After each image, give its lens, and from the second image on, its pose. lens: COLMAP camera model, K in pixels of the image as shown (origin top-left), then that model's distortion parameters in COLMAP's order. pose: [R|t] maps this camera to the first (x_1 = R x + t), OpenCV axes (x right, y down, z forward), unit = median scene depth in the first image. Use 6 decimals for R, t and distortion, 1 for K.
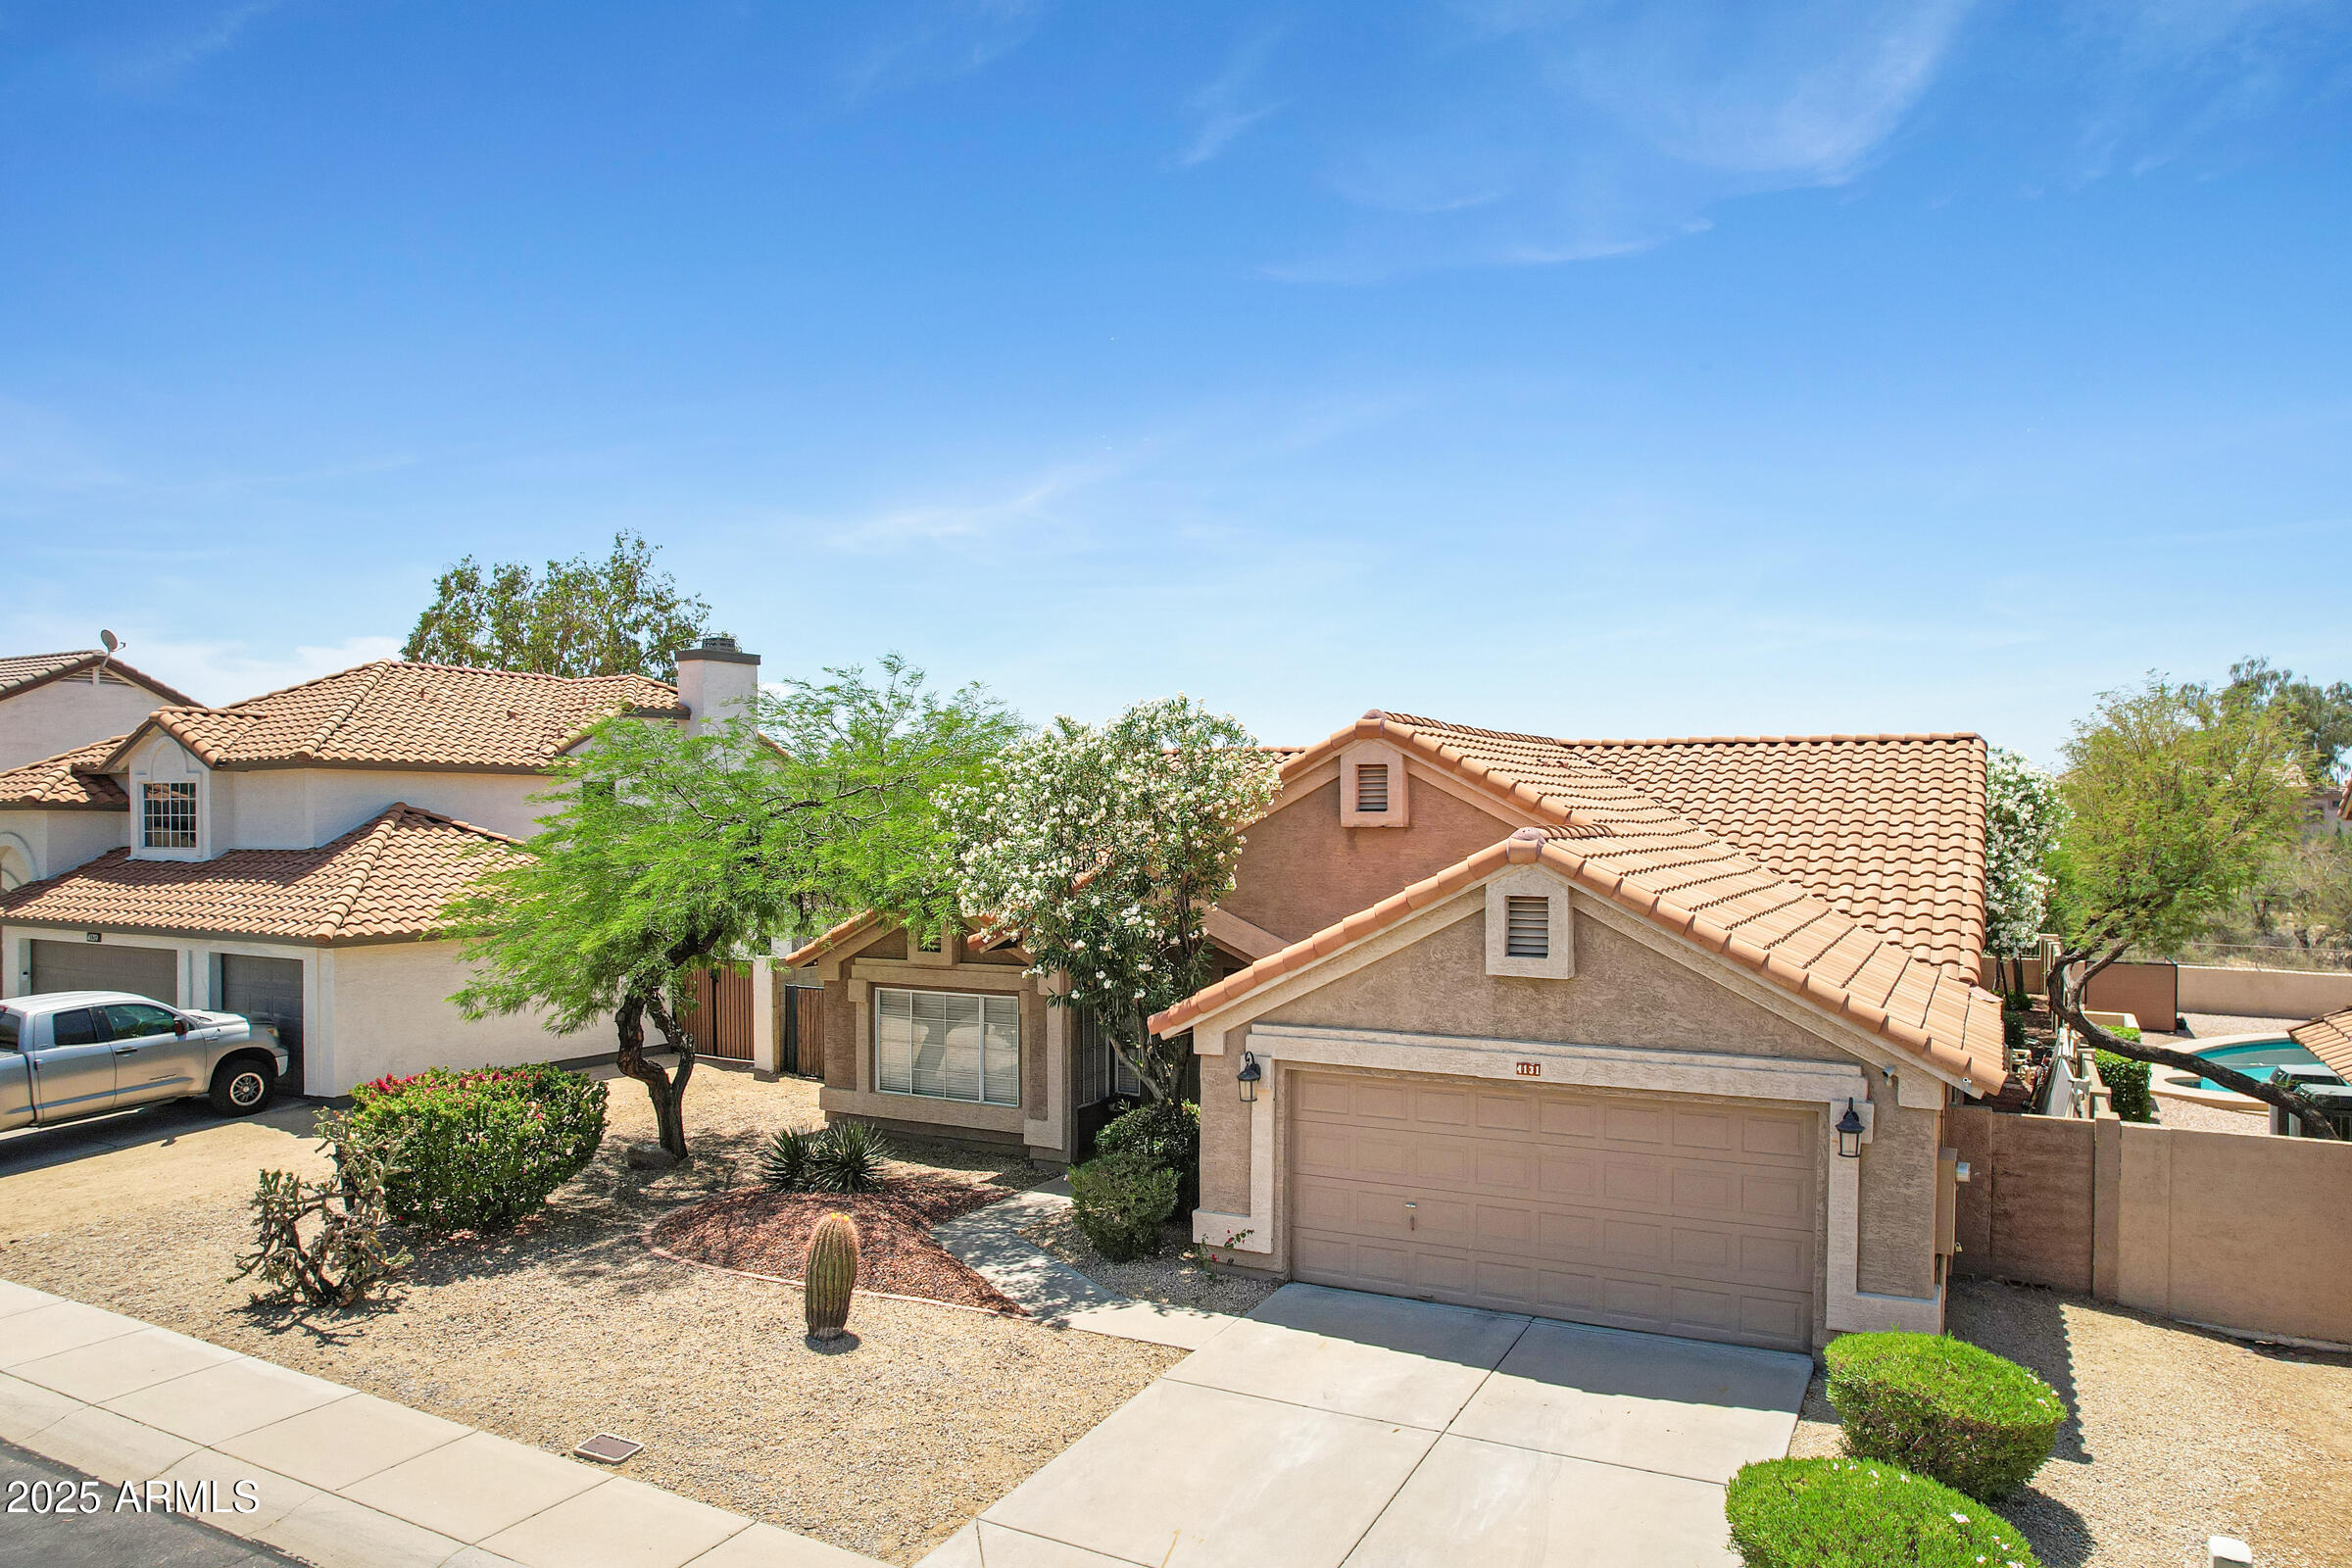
lens RADIAL K [[1511.9, 0, 1171.0], [0, 1511.9, 827.0], [0, 0, 1]] dist [-0.074292, 0.064295]
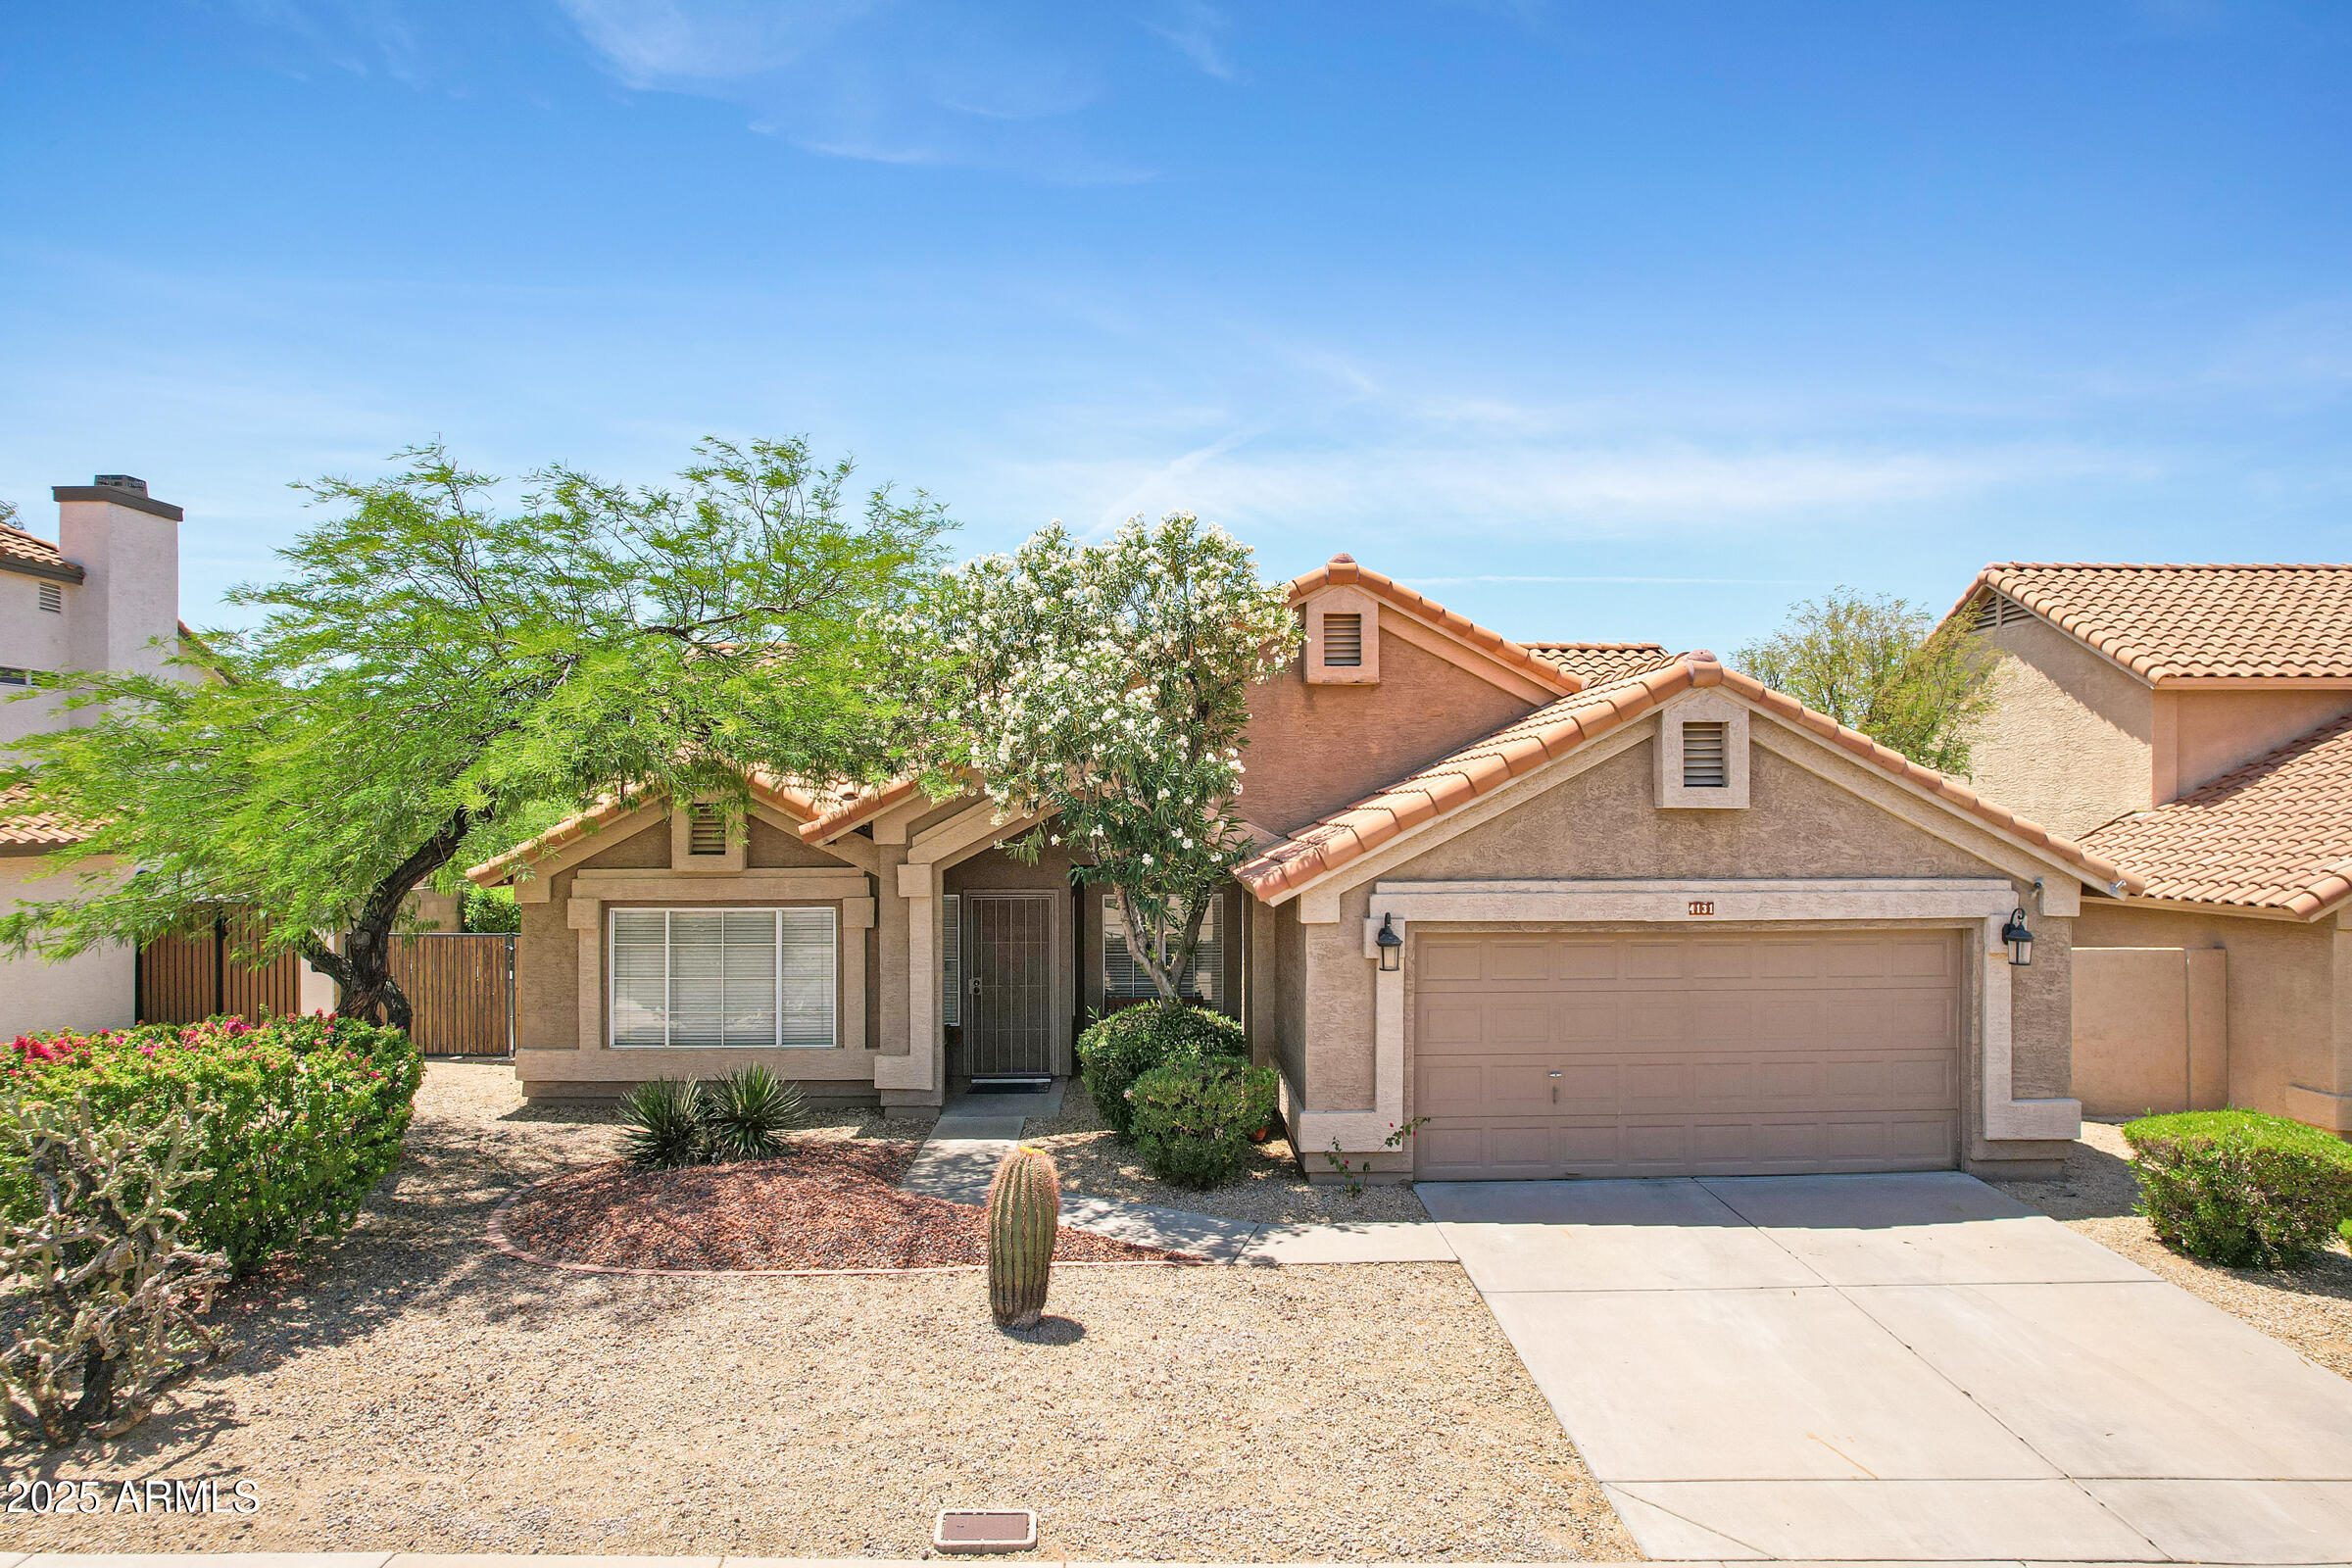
lens RADIAL K [[1507.8, 0, 1176.0], [0, 1507.8, 784.0], [0, 0, 1]] dist [-0.073269, 0.065811]
pose [[0.877368, 0.002680, 0.479810, -0.474066], [0.007663, 0.999779, -0.019596, 0.095126], [-0.479756, 0.020870, 0.877153, 0.323881]]
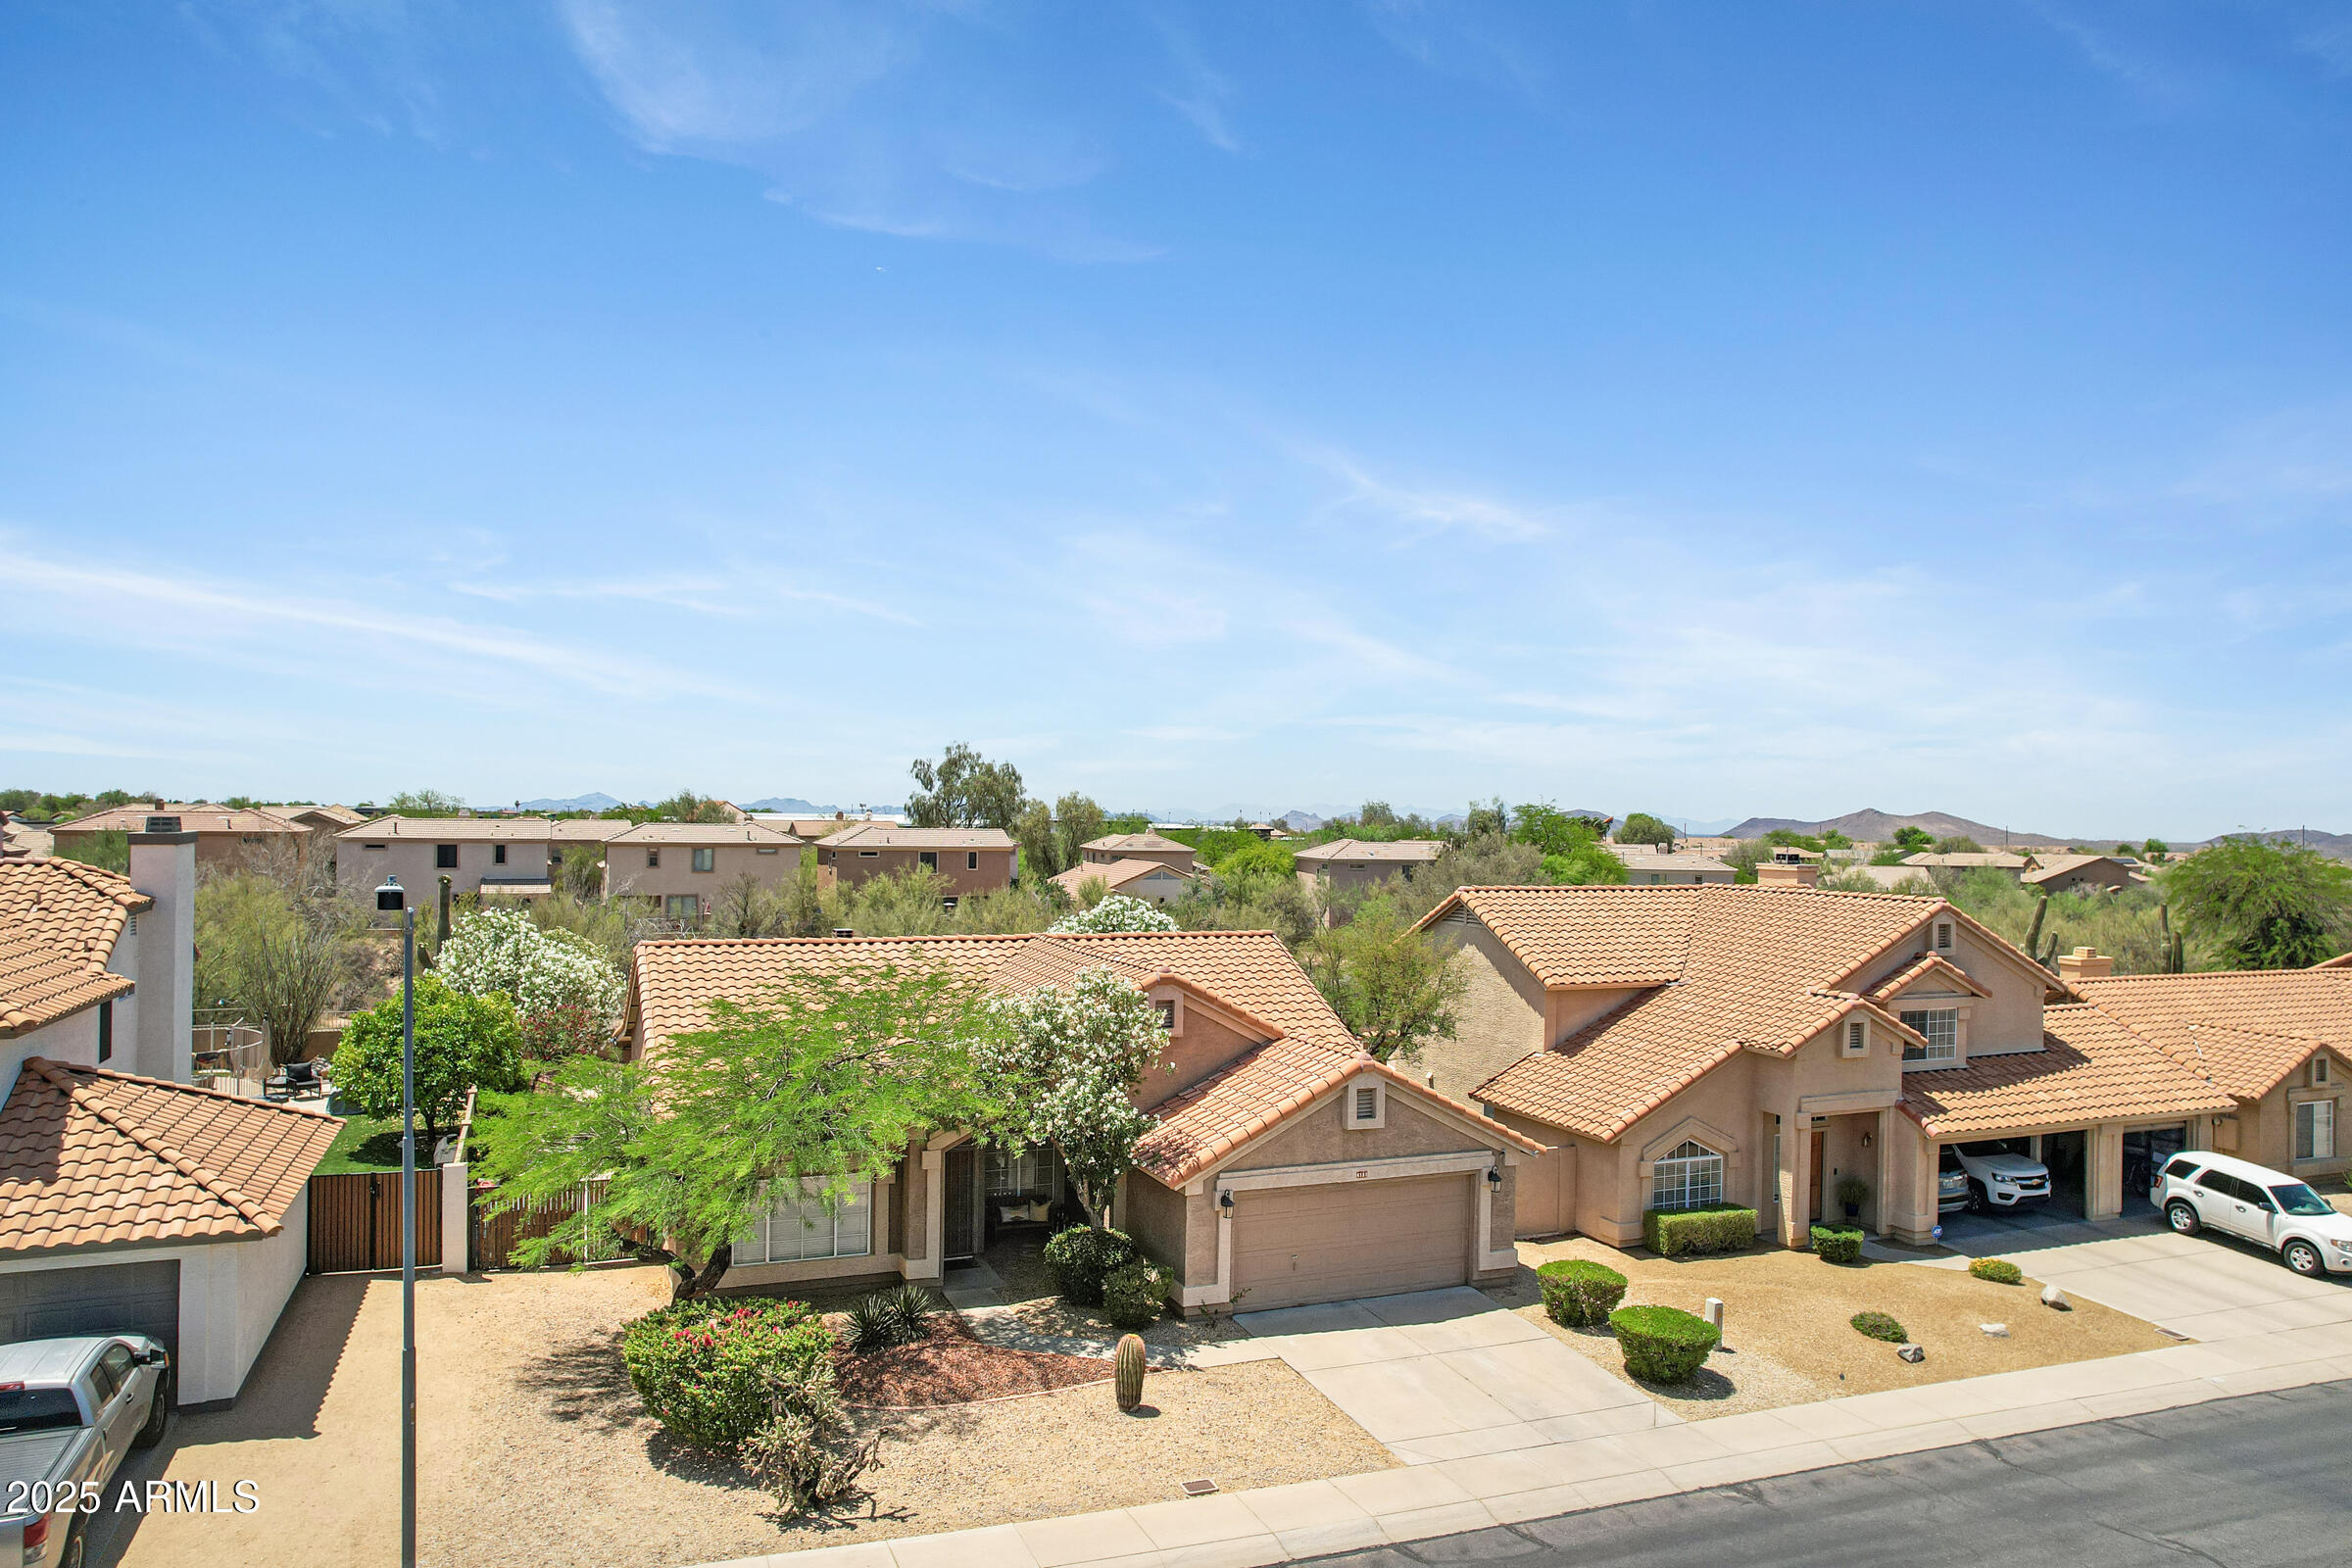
lens RADIAL K [[1463.1, 0, 1165.1], [0, 1463.1, 836.2], [0, 0, 1]] dist [-0.070780, 0.059163]
pose [[0.666915, 0.004565, 0.745120, -1.304194], [-0.000748, 0.999985, -0.005457, -0.261623], [-0.745134, 0.003082, 0.666908, -0.081441]]
